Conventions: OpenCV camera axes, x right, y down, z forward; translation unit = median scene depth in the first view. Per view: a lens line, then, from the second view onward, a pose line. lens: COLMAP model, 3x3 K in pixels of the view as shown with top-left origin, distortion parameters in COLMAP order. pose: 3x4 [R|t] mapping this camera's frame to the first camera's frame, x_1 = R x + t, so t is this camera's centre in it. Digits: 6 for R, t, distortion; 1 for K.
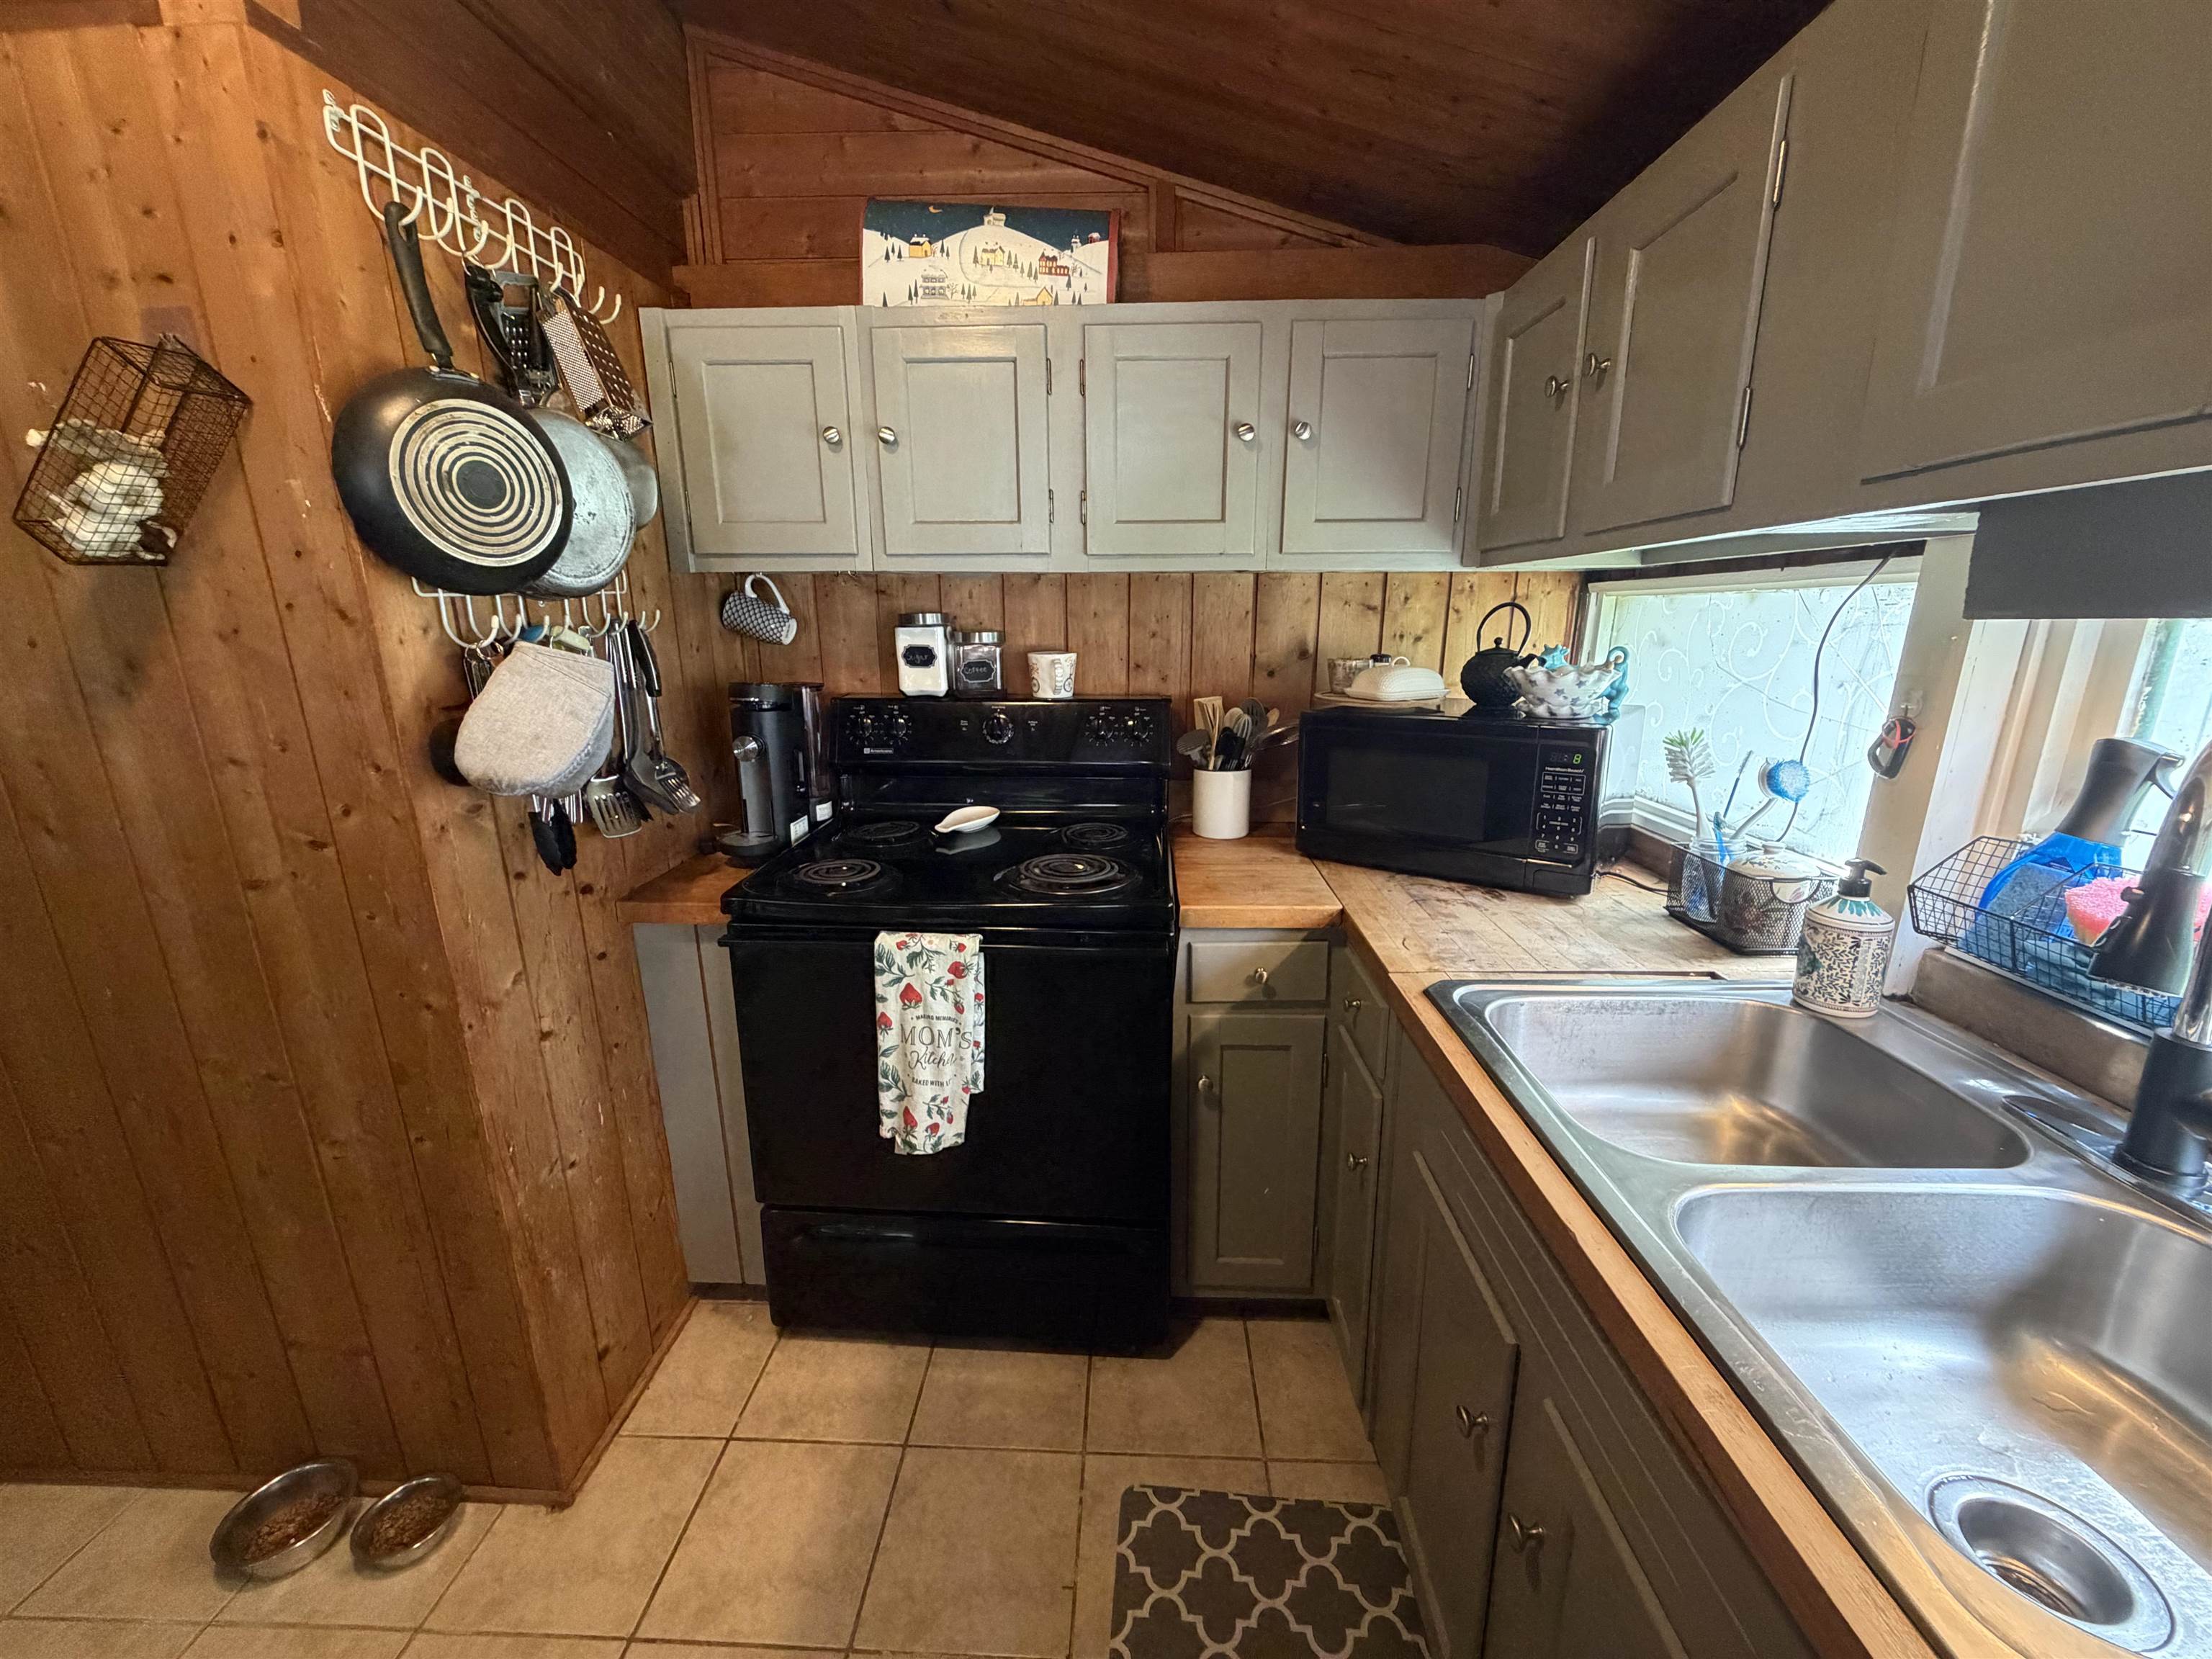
lens RADIAL K [[882.6, 0, 1101.8], [0, 882.6, 830.1], [0, 0, 1]] dist [0.000161, -0.000197]
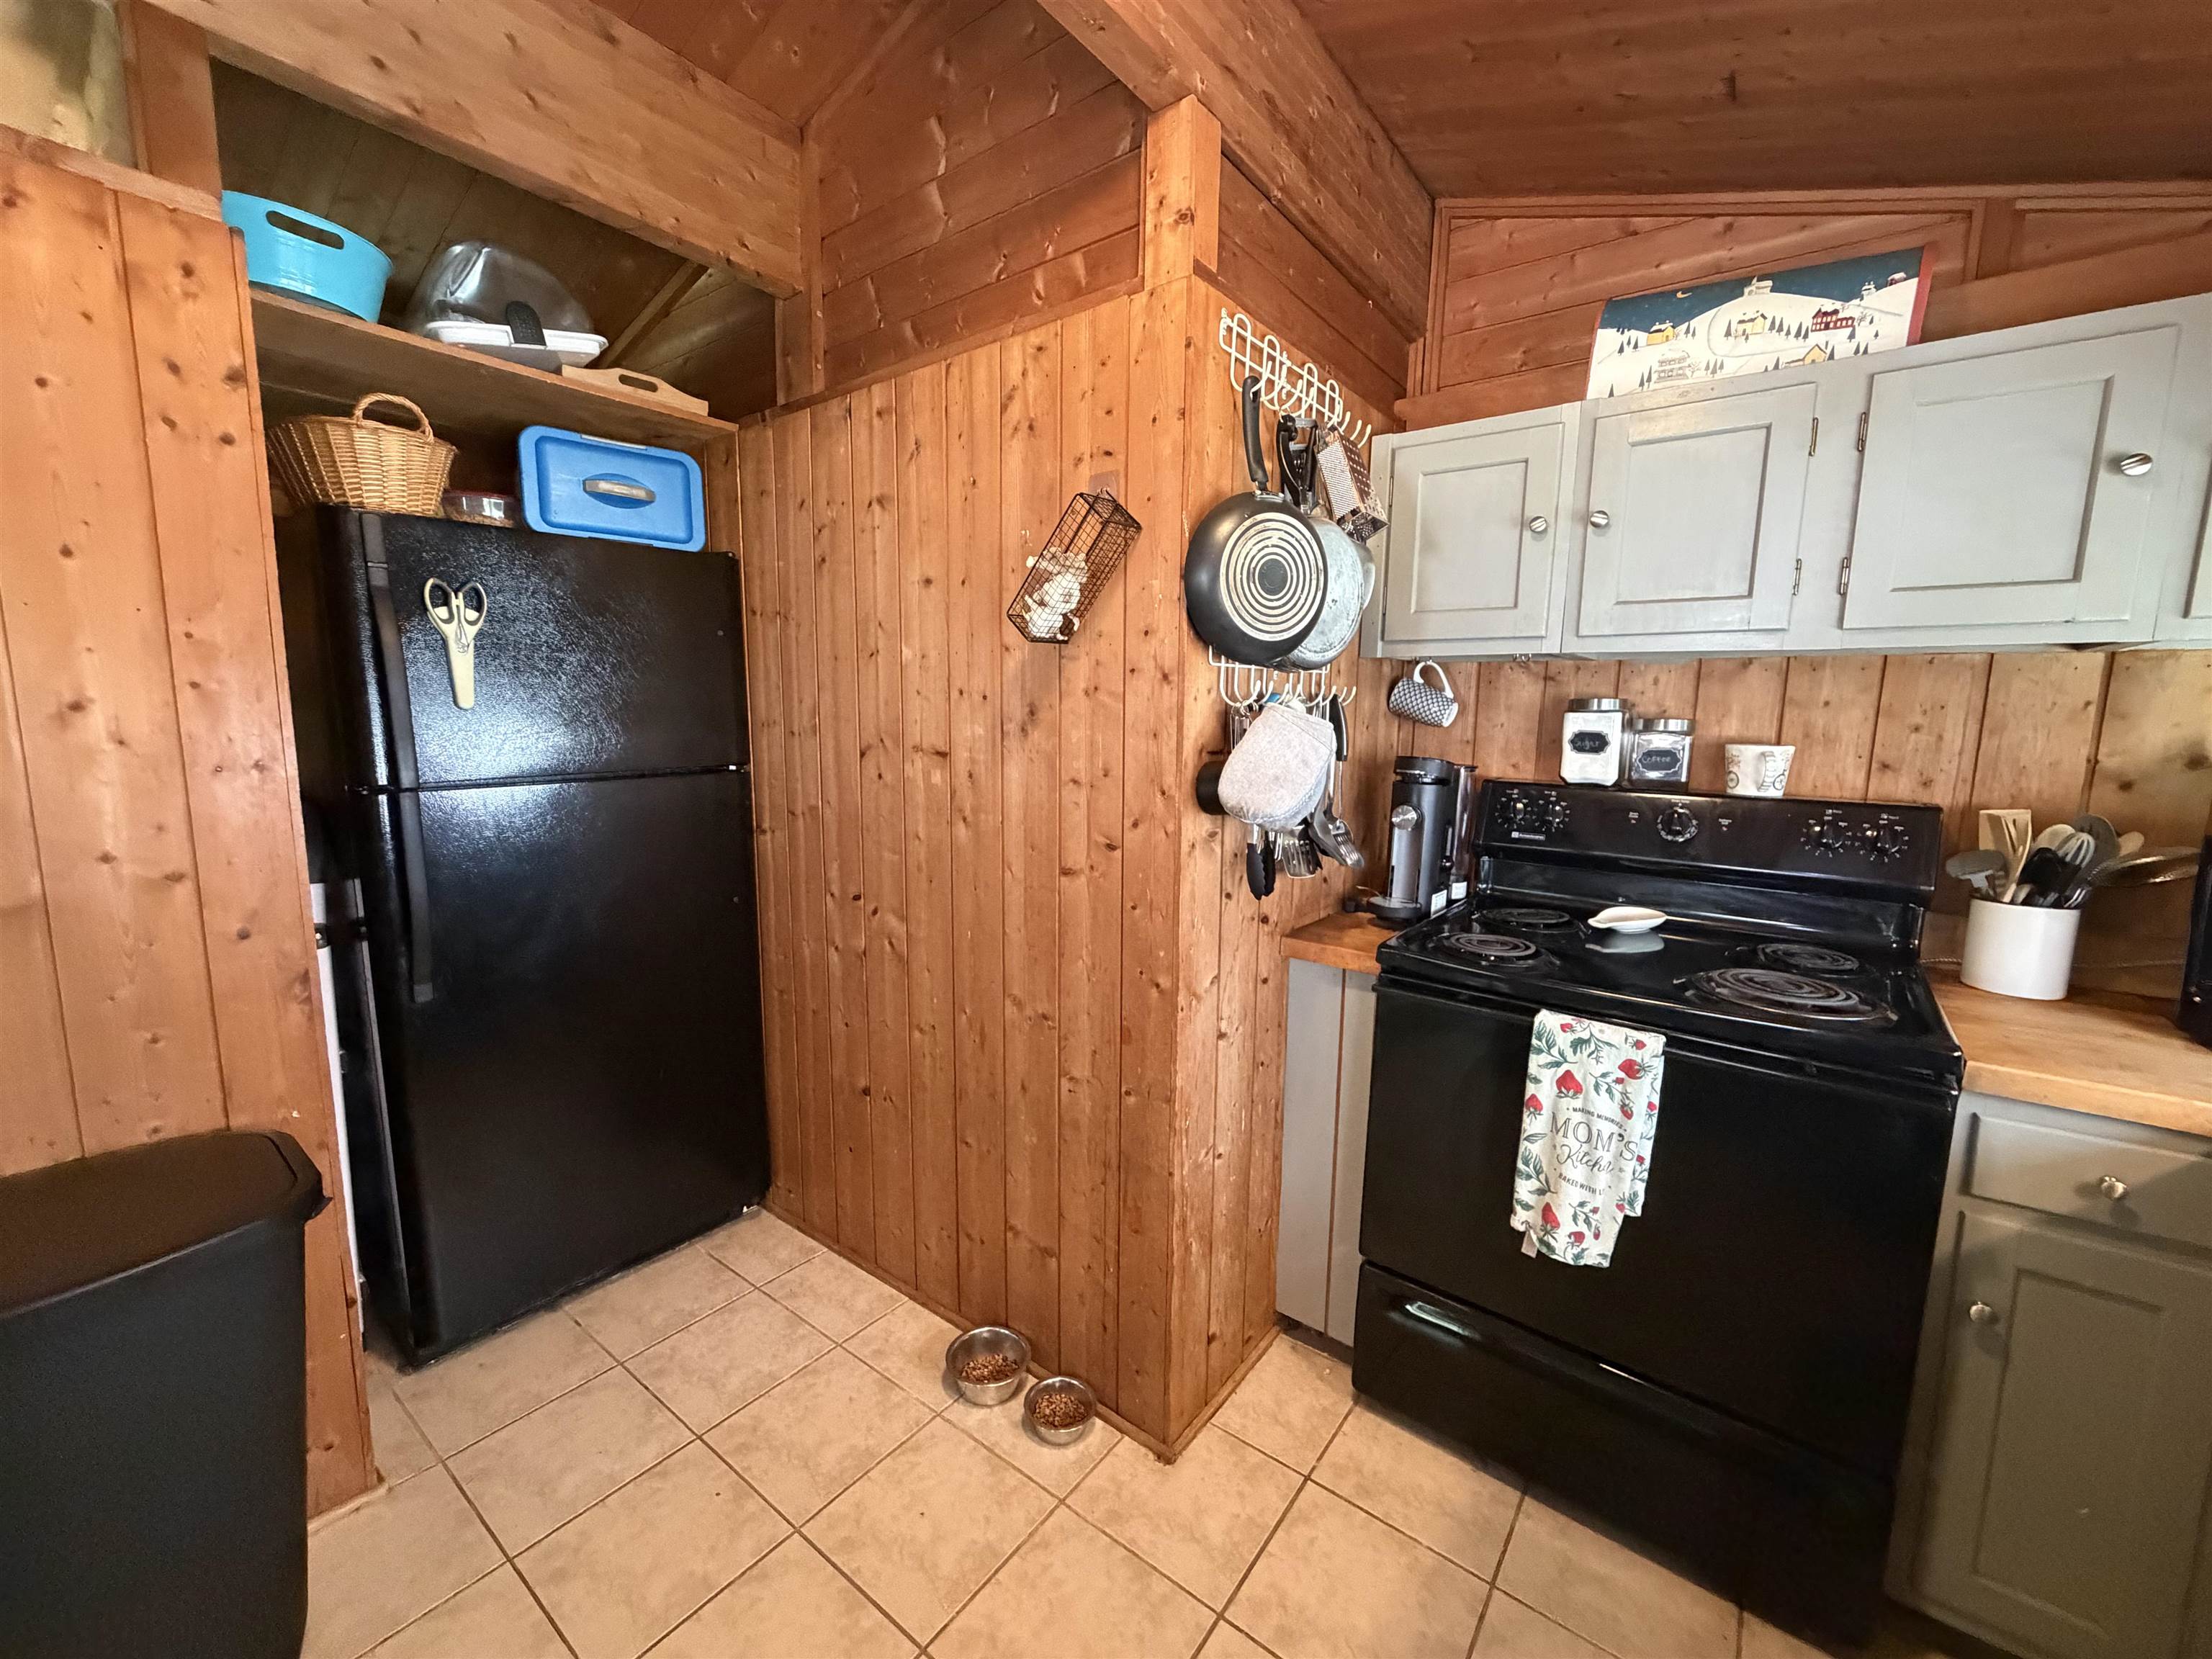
lens RADIAL K [[882.6, 0, 1101.3], [0, 882.6, 830.3], [0, 0, 1]] dist [0.000161, -0.000197]
pose [[0.816487, 0.095171, -0.569466, -0.111044], [-0.165107, 0.983619, -0.072340, 0.070396], [0.553253, 0.153087, 0.818825, -0.081678]]
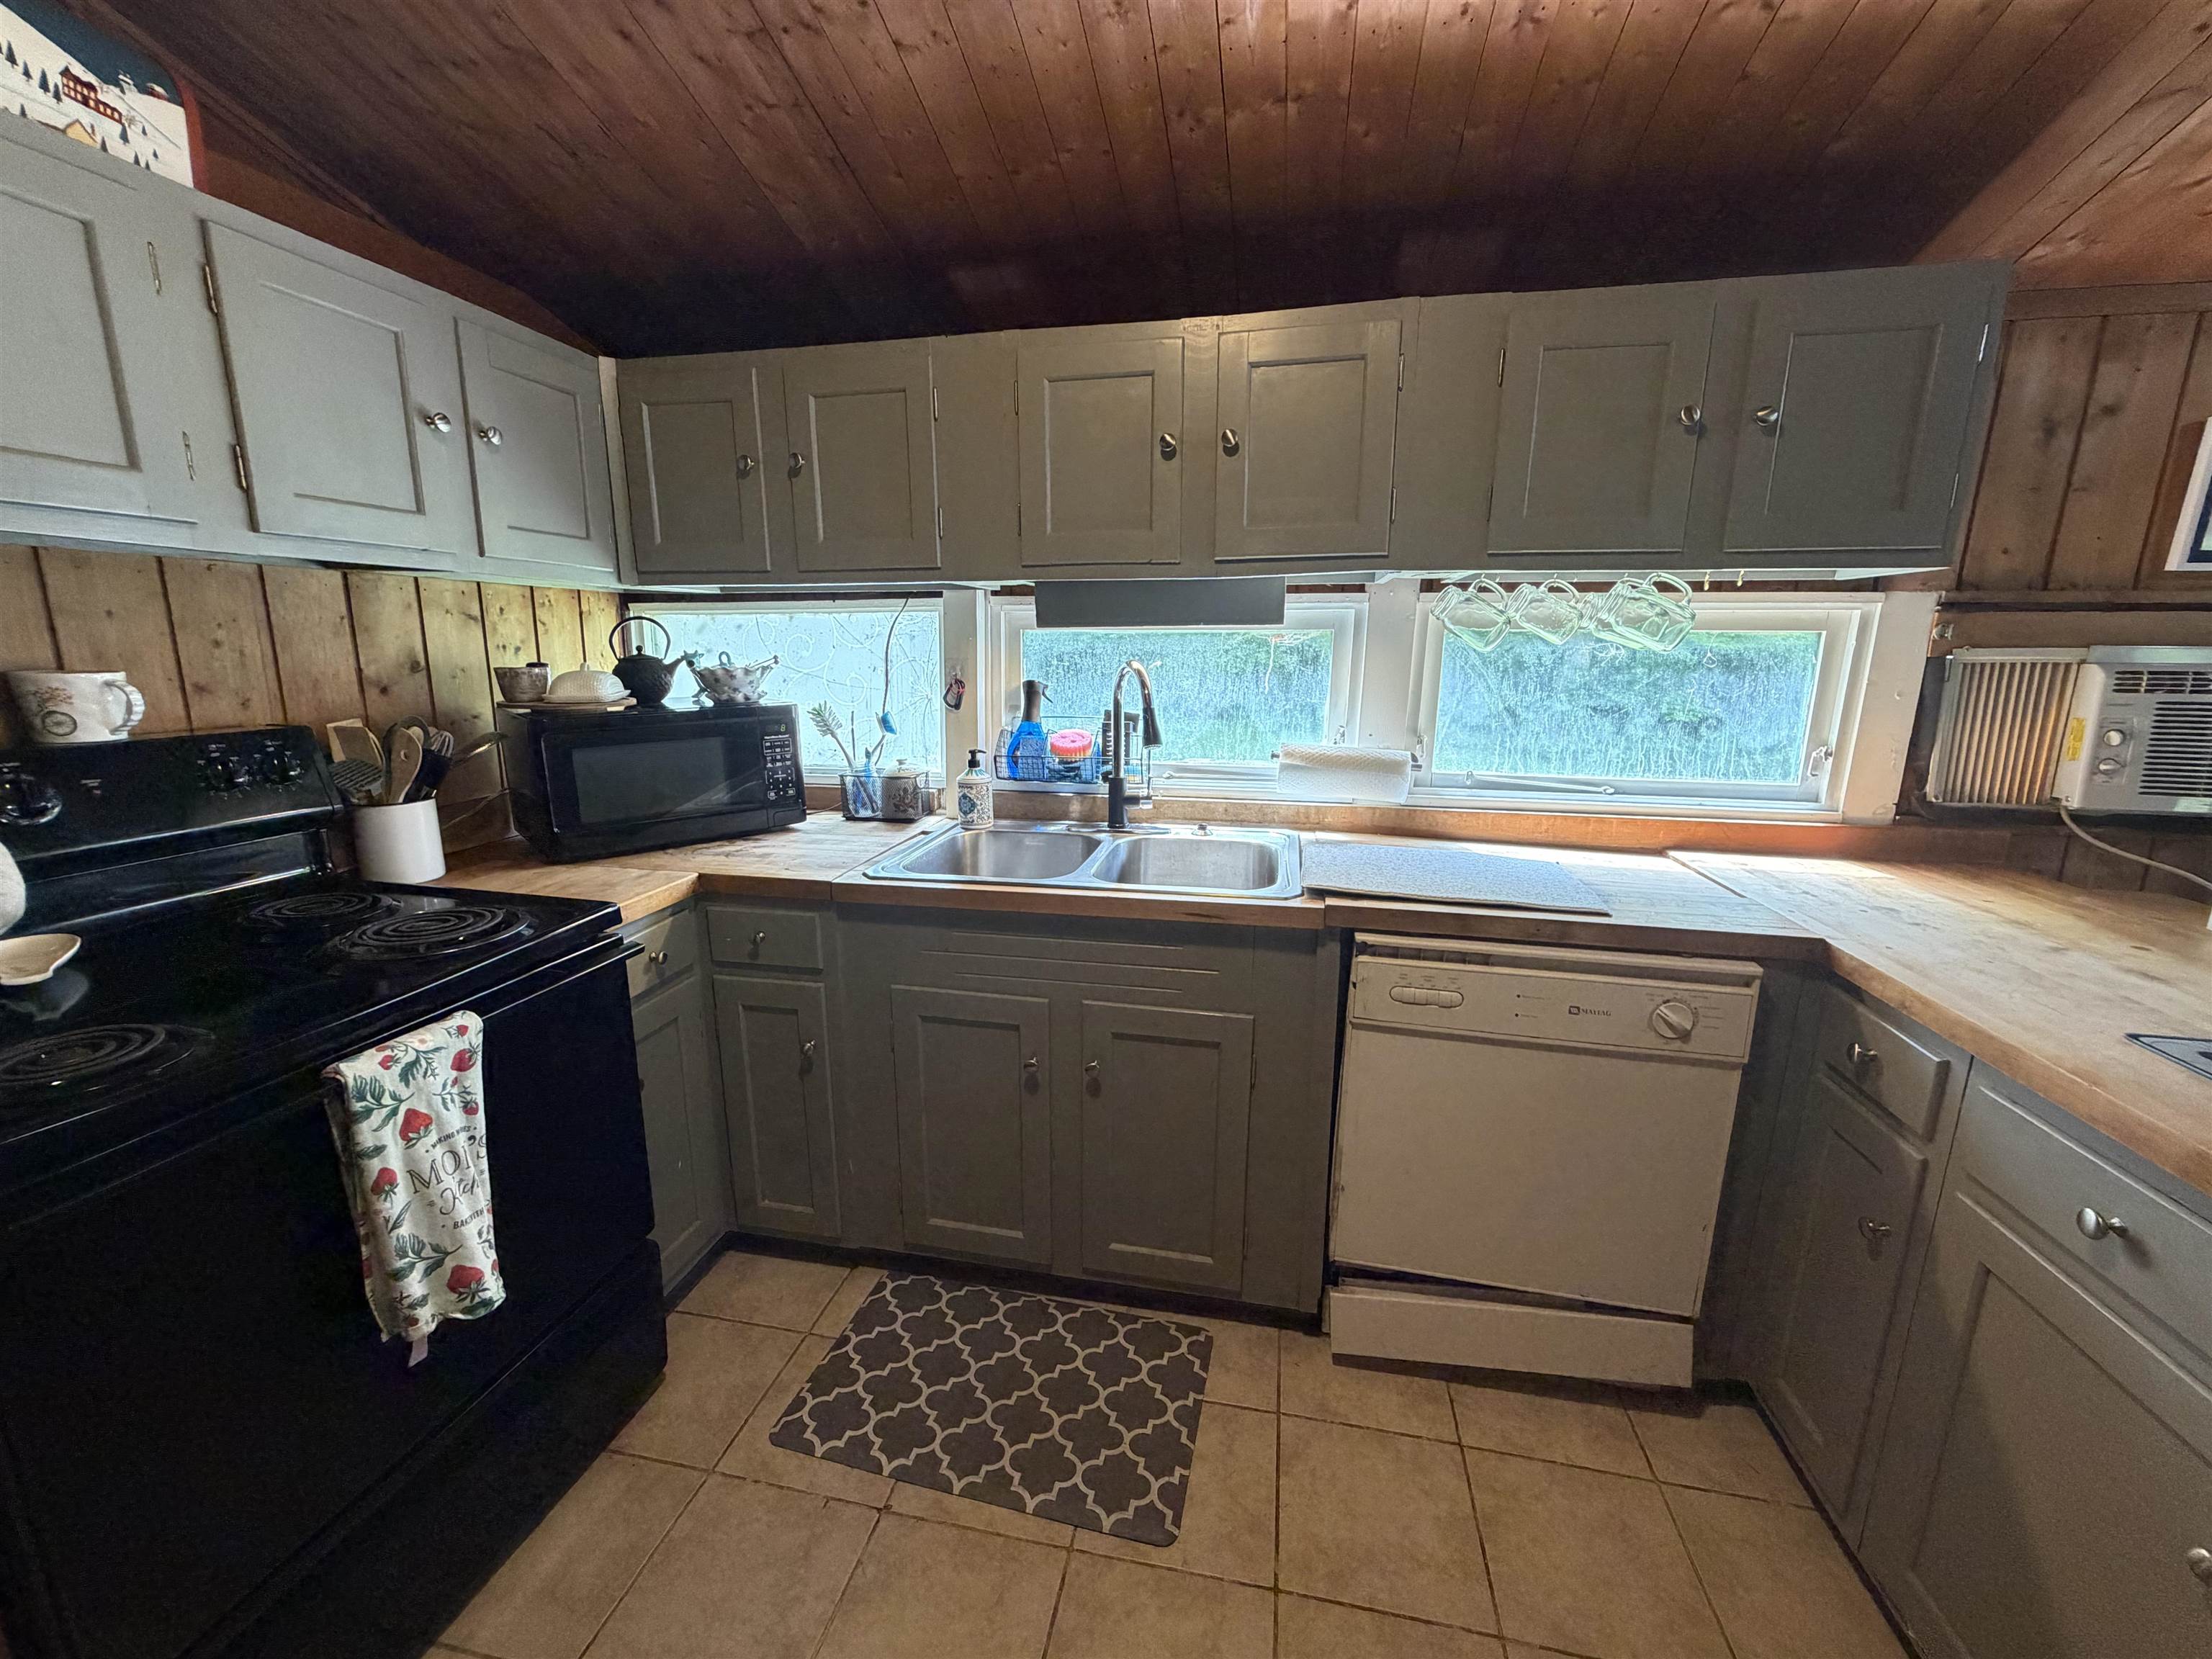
lens RADIAL K [[882.6, 0, 1100.3], [0, 882.6, 827.7], [0, 0, 1]] dist [0.000161, -0.000197]
pose [[0.160458, -0.196159, 0.967355, -0.761550], [0.231470, 0.960202, 0.156314, -0.029474], [-0.959518, 0.198832, 0.199477, 0.255831]]
